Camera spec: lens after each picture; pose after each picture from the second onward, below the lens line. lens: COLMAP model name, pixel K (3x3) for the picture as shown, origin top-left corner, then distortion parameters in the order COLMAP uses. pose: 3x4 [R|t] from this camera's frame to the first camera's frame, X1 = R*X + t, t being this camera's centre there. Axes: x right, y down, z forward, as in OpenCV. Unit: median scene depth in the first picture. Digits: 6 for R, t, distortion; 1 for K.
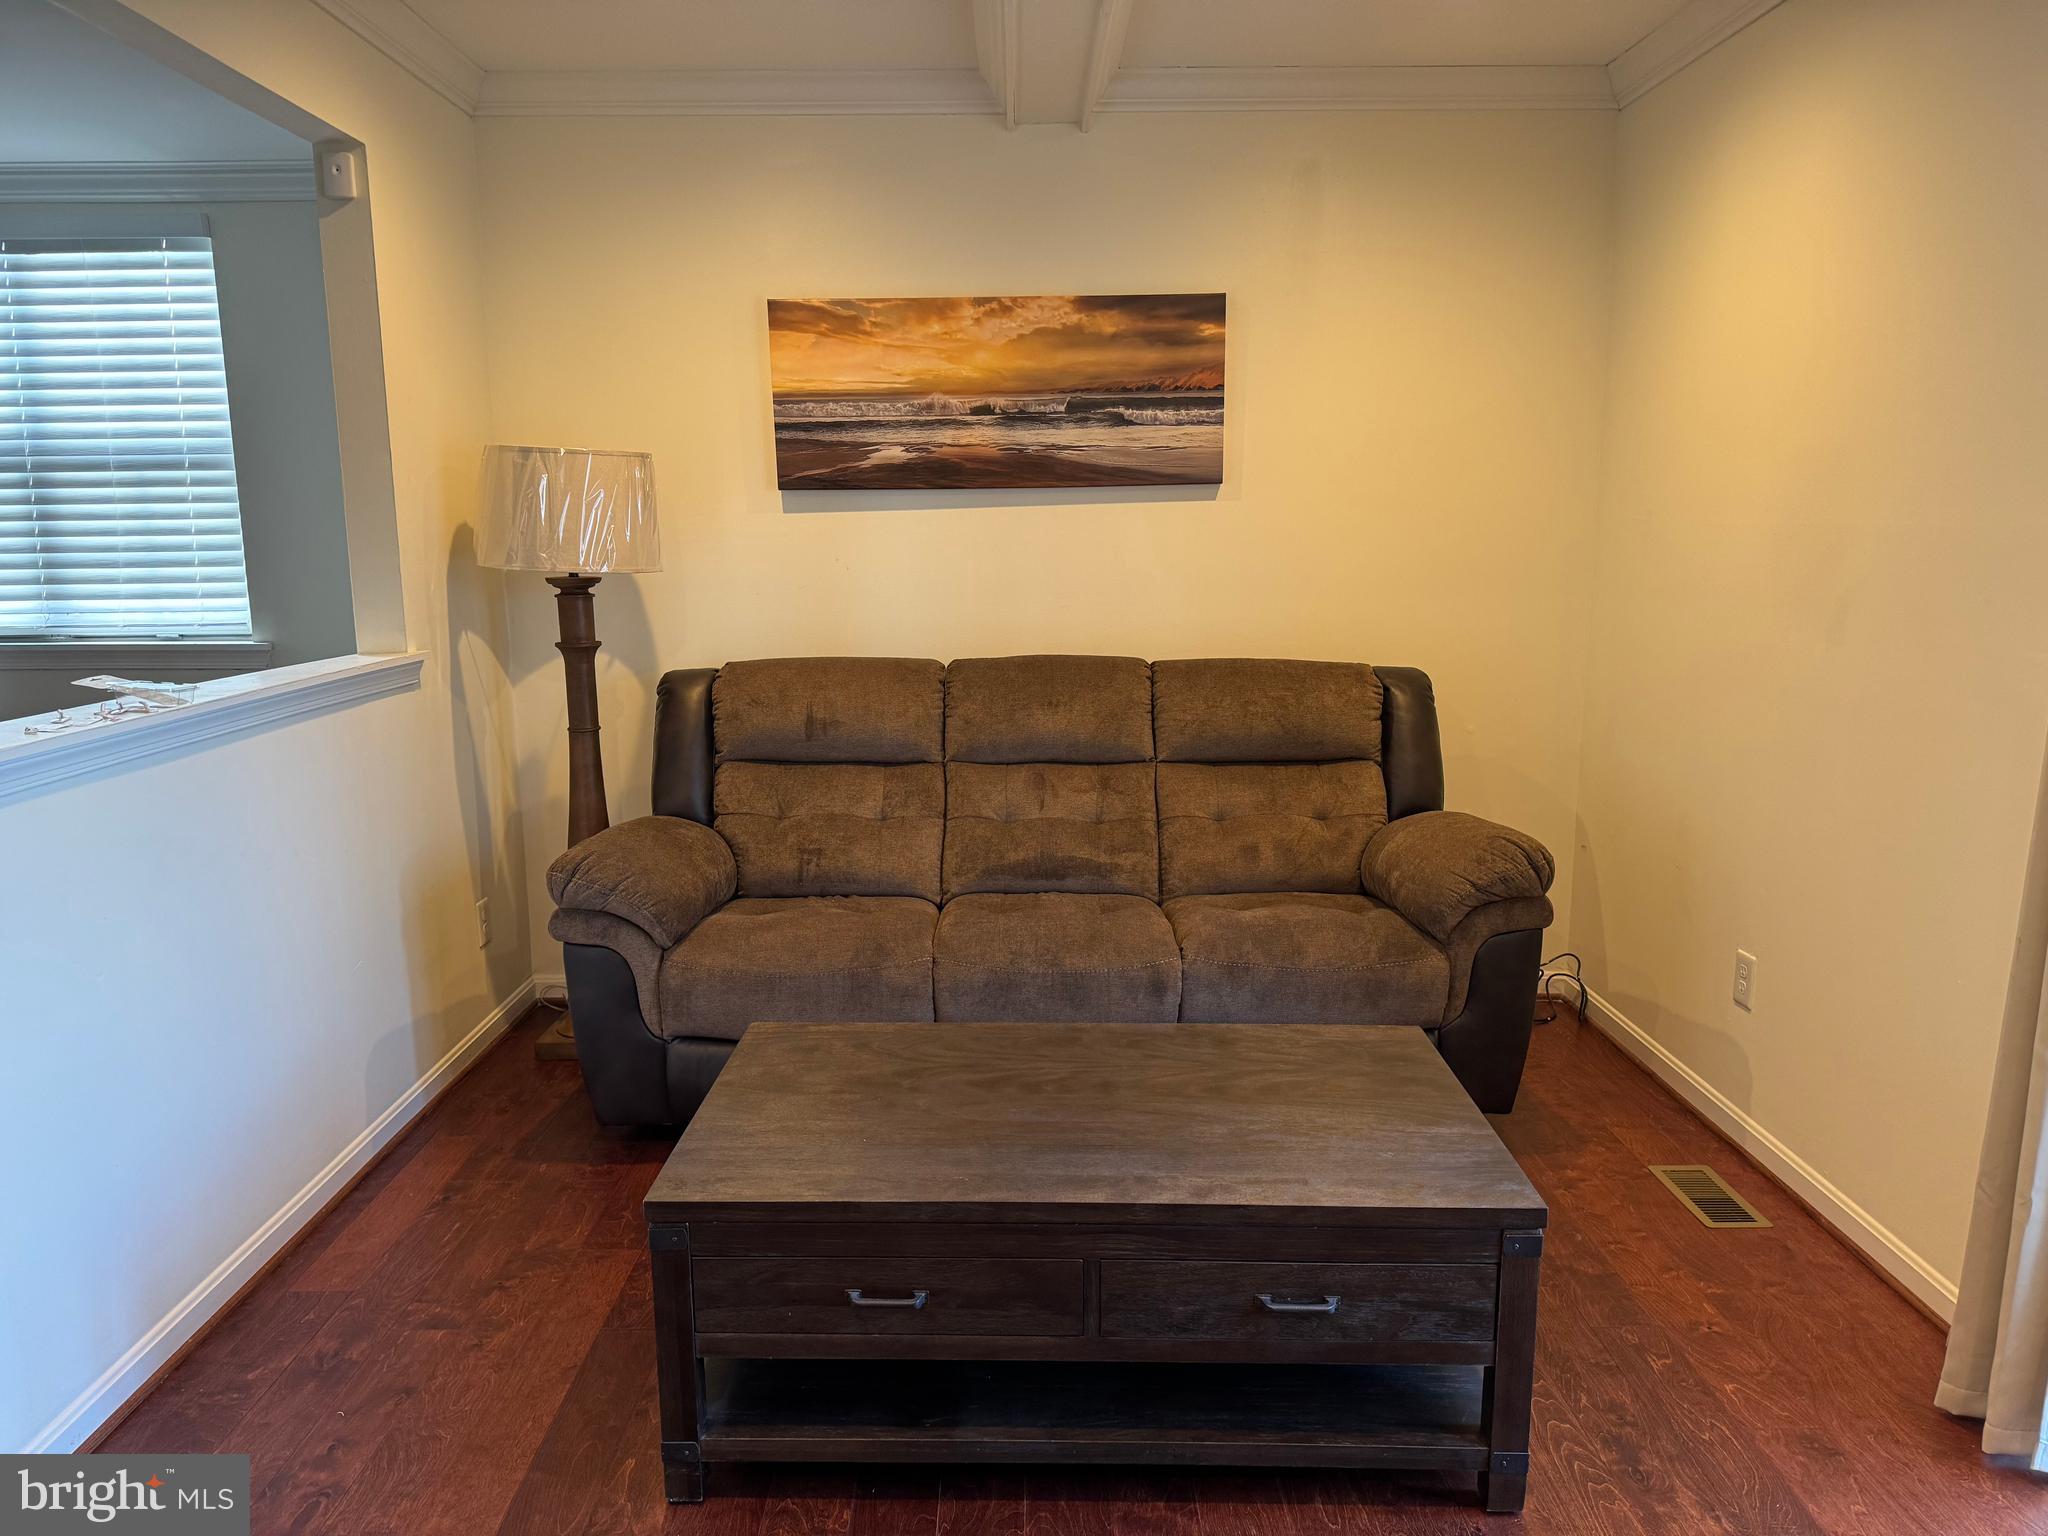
lens RADIAL K [[1435.8, 0, 1020.4], [0, 1435.8, 786.8], [0, 0, 1]] dist [0.053212, -0.073764]
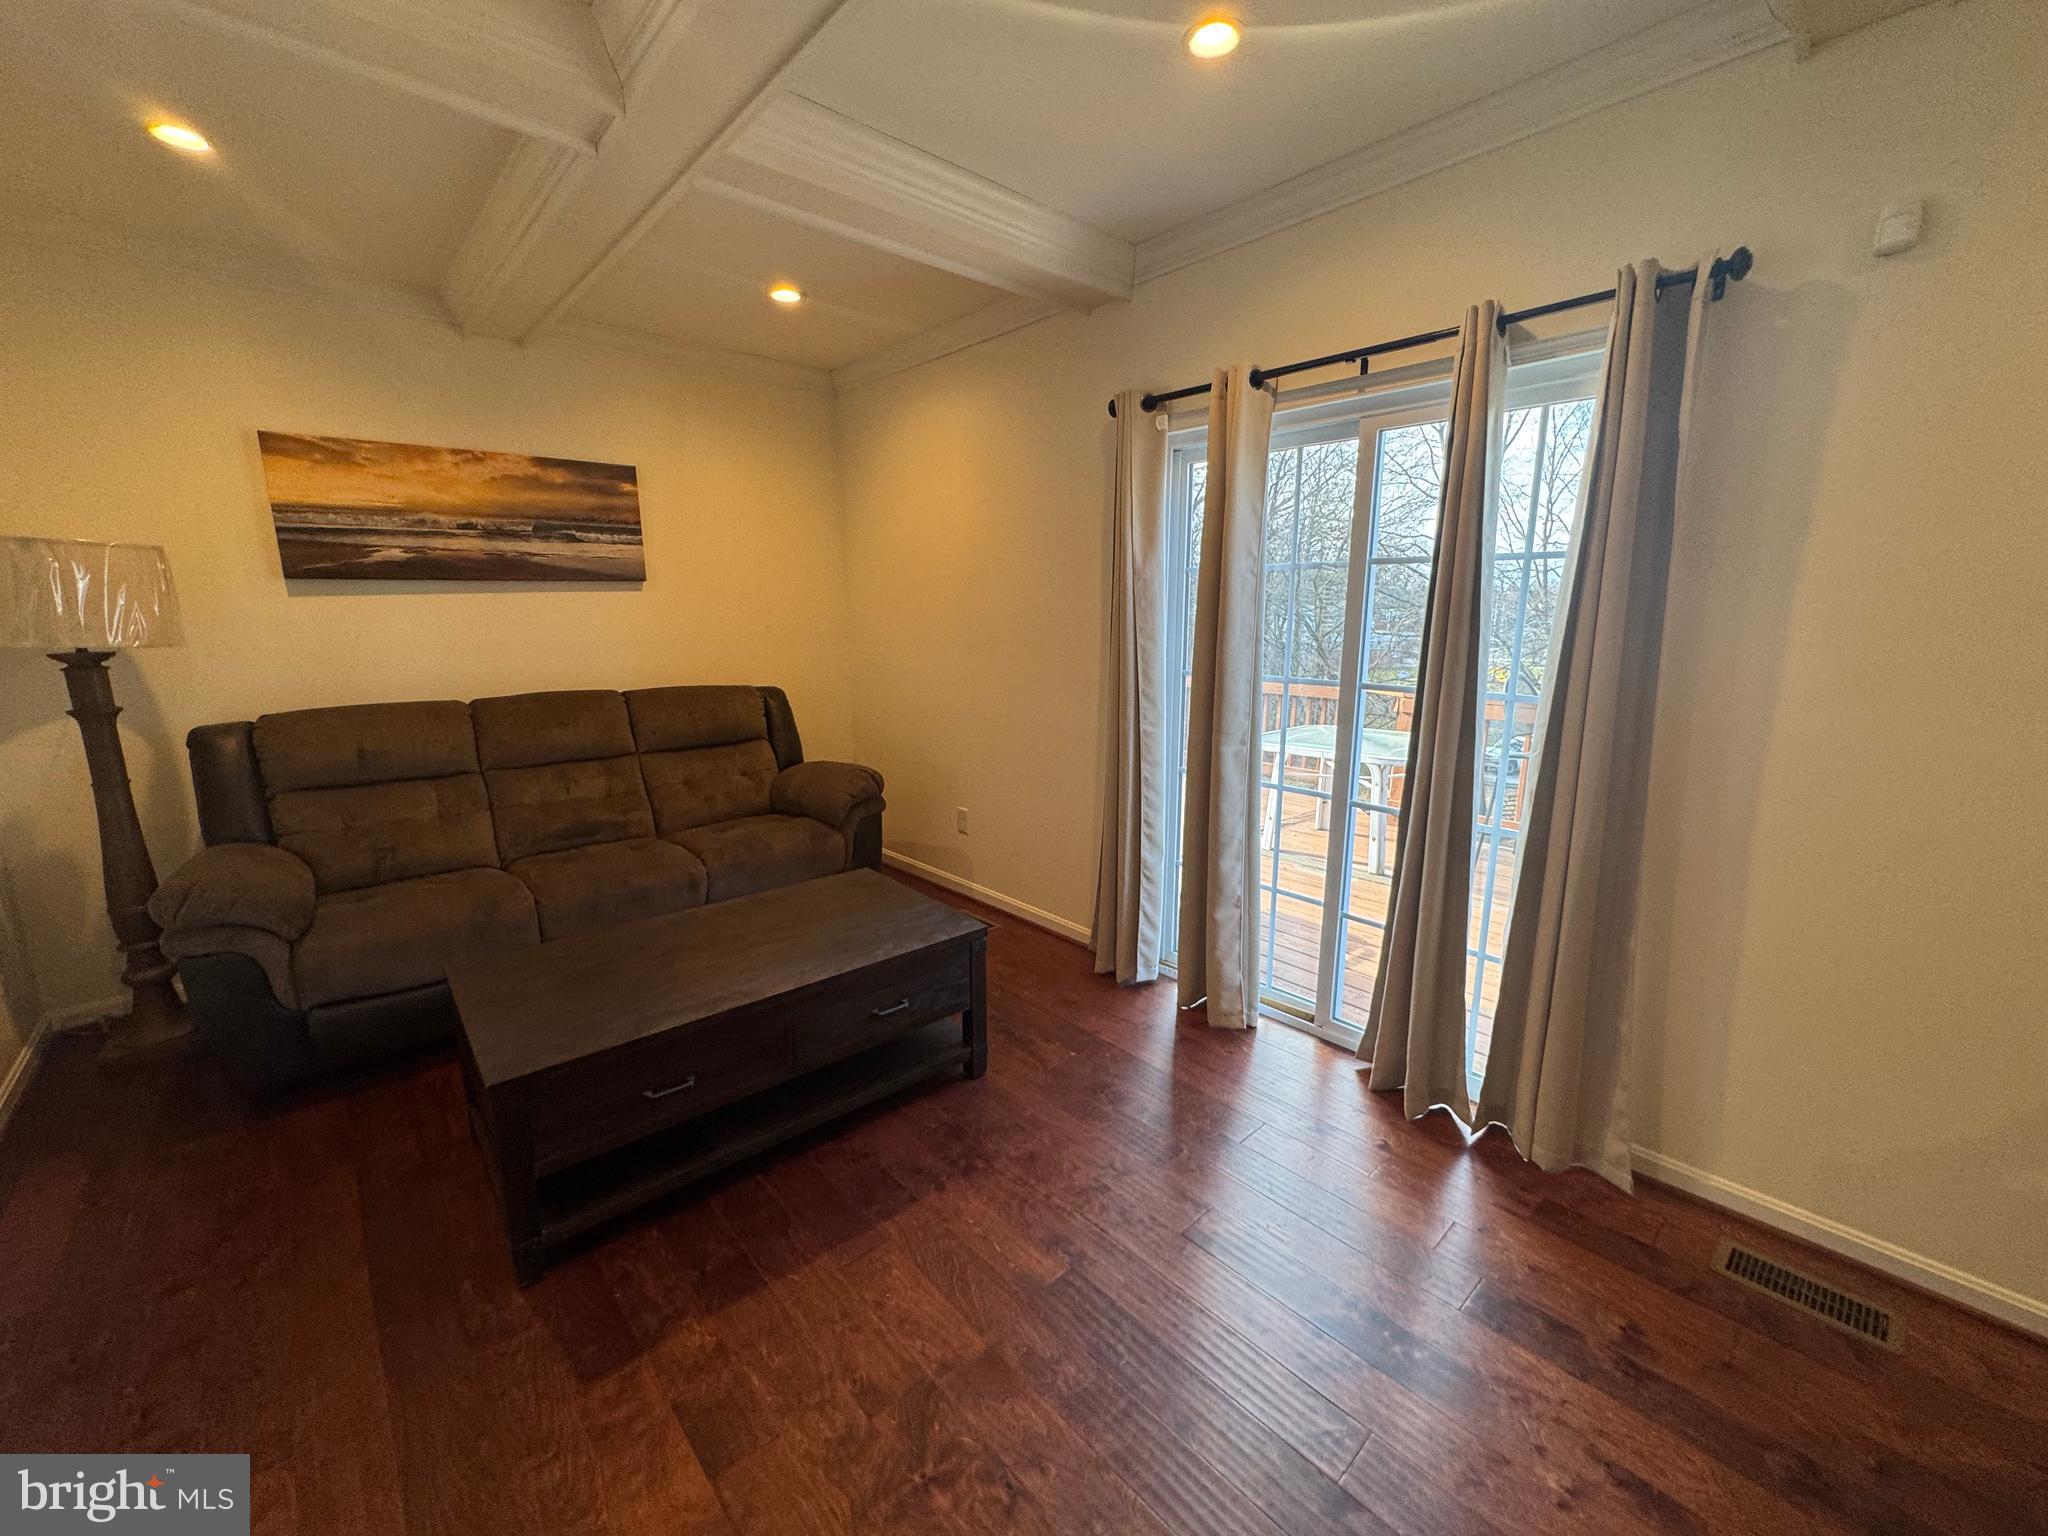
lens RADIAL K [[823.1, 0, 1024.3], [0, 823.1, 768.1], [0, 0, 1]] dist [-0.004084, 0.000778]
pose [[0.738759, -0.127508, 0.661798, -0.200305], [0.119018, 0.991190, 0.058113, -0.003428], [-0.663378, 0.035834, 0.747426, 0.024025]]
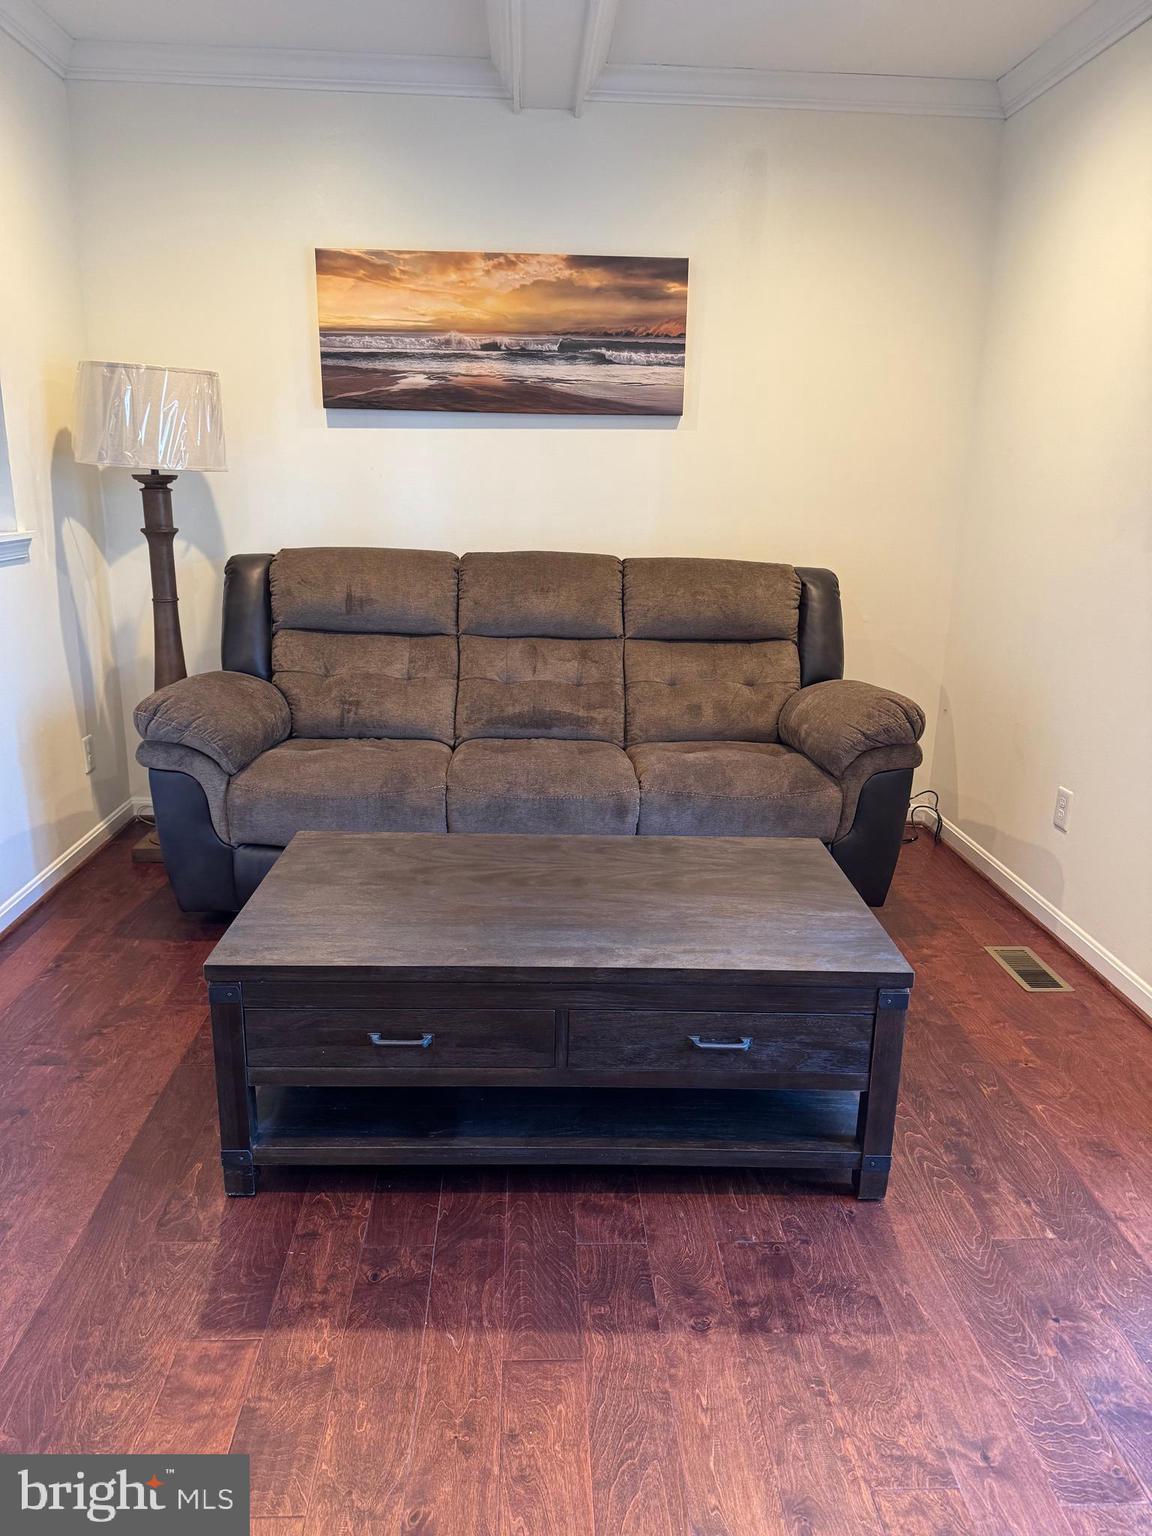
lens RADIAL K [[1076.8, 0, 582.2], [0, 1076.8, 777.8], [0, 0, 1]] dist [0.053212, -0.073764]
pose [[0.998320, 0.014897, 0.055986, 0.005787], [-0.020205, 0.995226, 0.095478, 0.016472], [-0.054297, -0.096449, 0.993856, 0.037377]]
